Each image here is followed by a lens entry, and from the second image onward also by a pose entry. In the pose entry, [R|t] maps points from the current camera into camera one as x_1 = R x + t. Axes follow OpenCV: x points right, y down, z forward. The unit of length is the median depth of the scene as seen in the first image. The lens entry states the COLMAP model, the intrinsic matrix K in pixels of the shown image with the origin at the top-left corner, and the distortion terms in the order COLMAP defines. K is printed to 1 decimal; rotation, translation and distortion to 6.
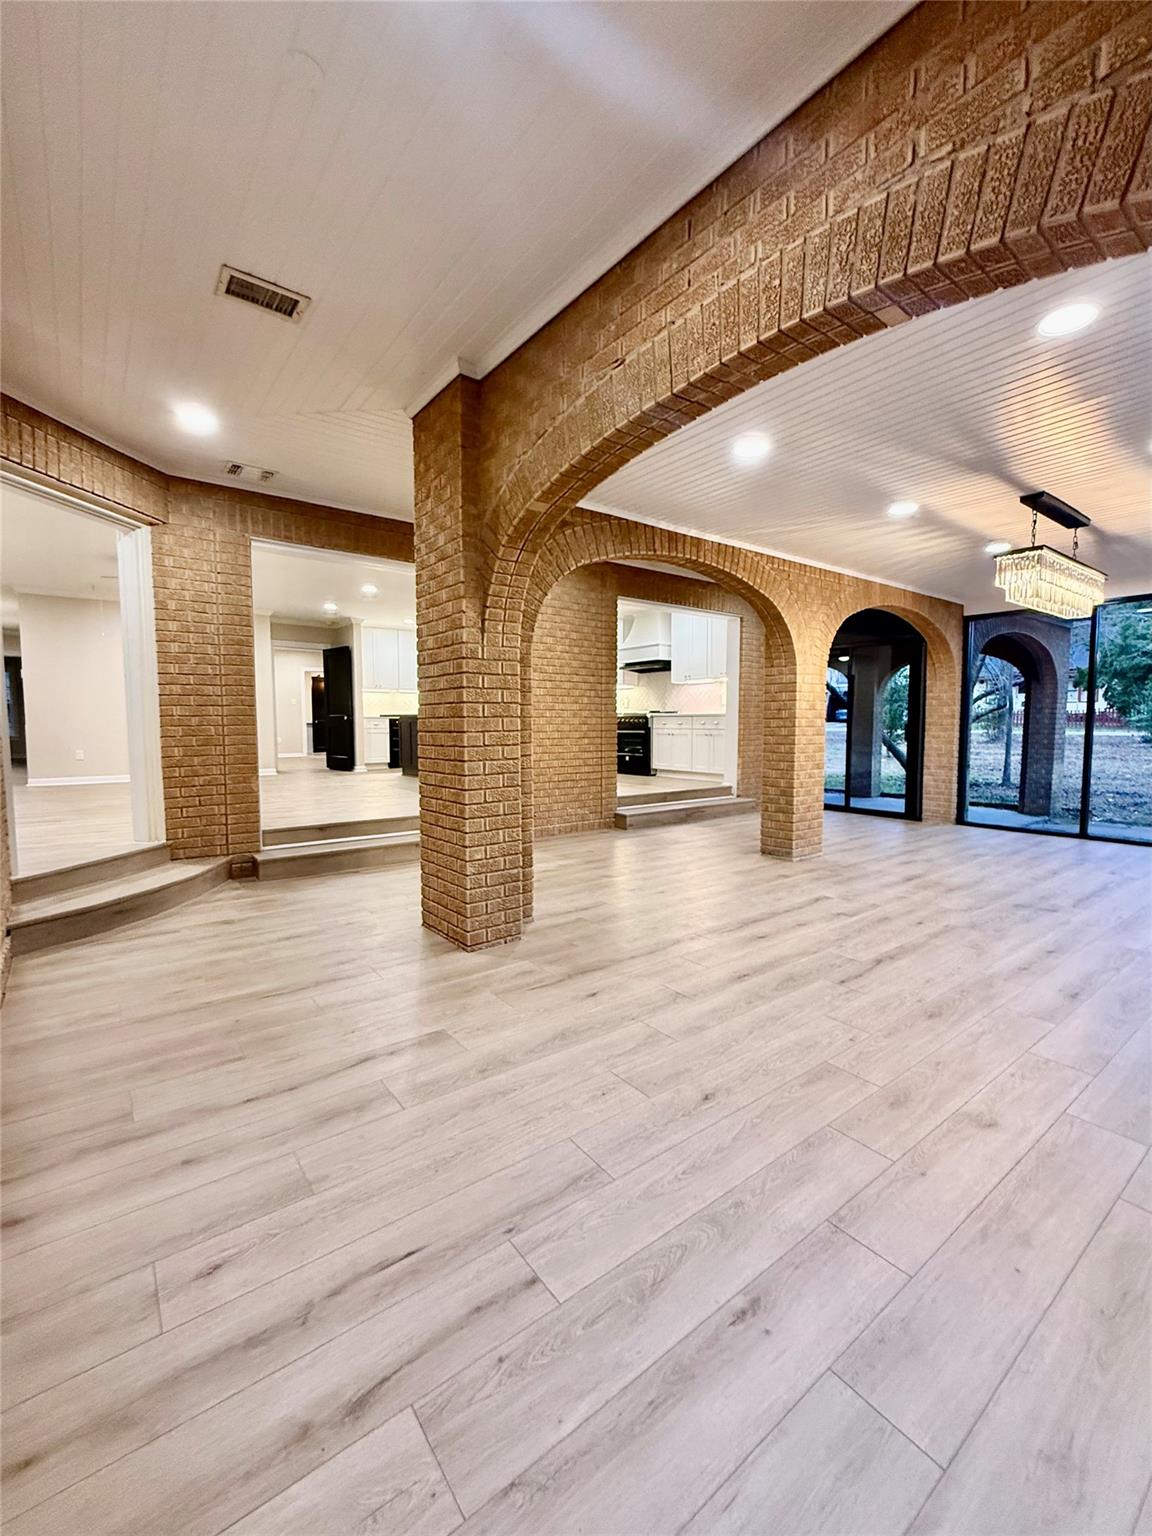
lens RADIAL K [[629.0, 0, 580.2], [0, 629.0, 769.7], [0, 0, 1]] dist [-0.009065, 0.000205]
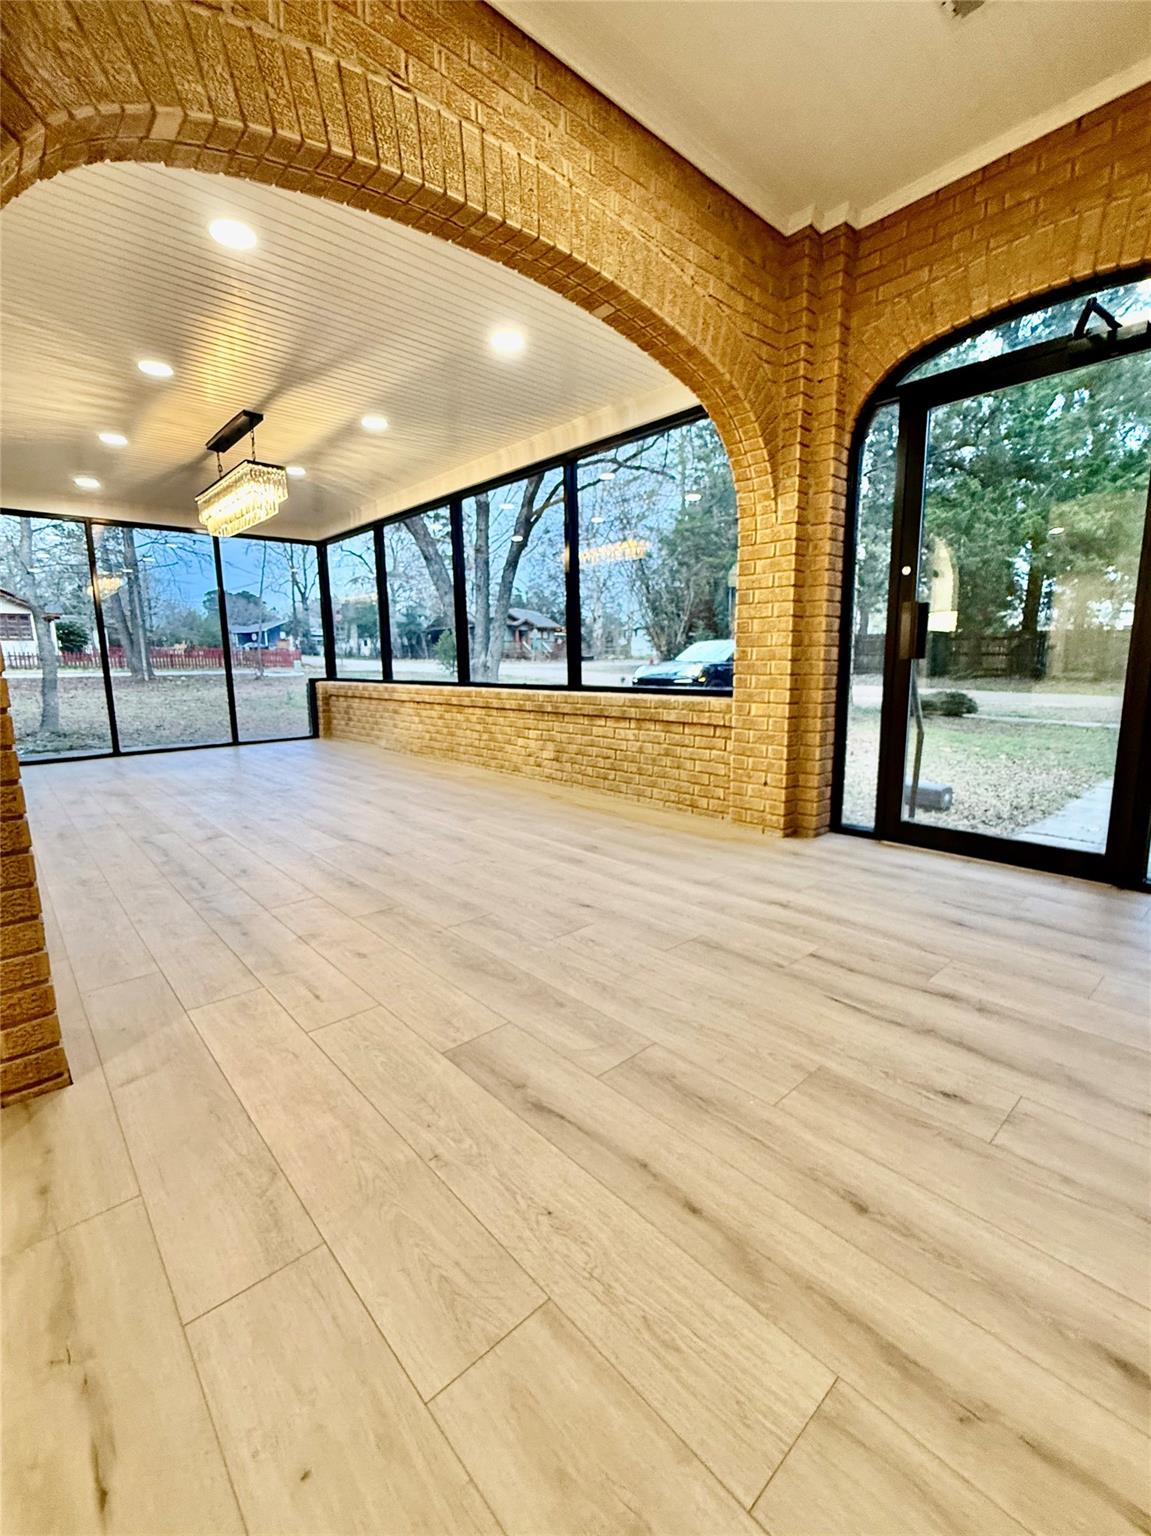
lens RADIAL K [[629.0, 0, 586.9], [0, 629.0, 764.3], [0, 0, 1]] dist [-0.009065, 0.000205]
pose [[-0.060019, -0.166138, 0.984274, -1.005912], [0.086338, 0.981493, 0.170933, 0.051208], [-0.994456, 0.095239, -0.044564, 1.094334]]
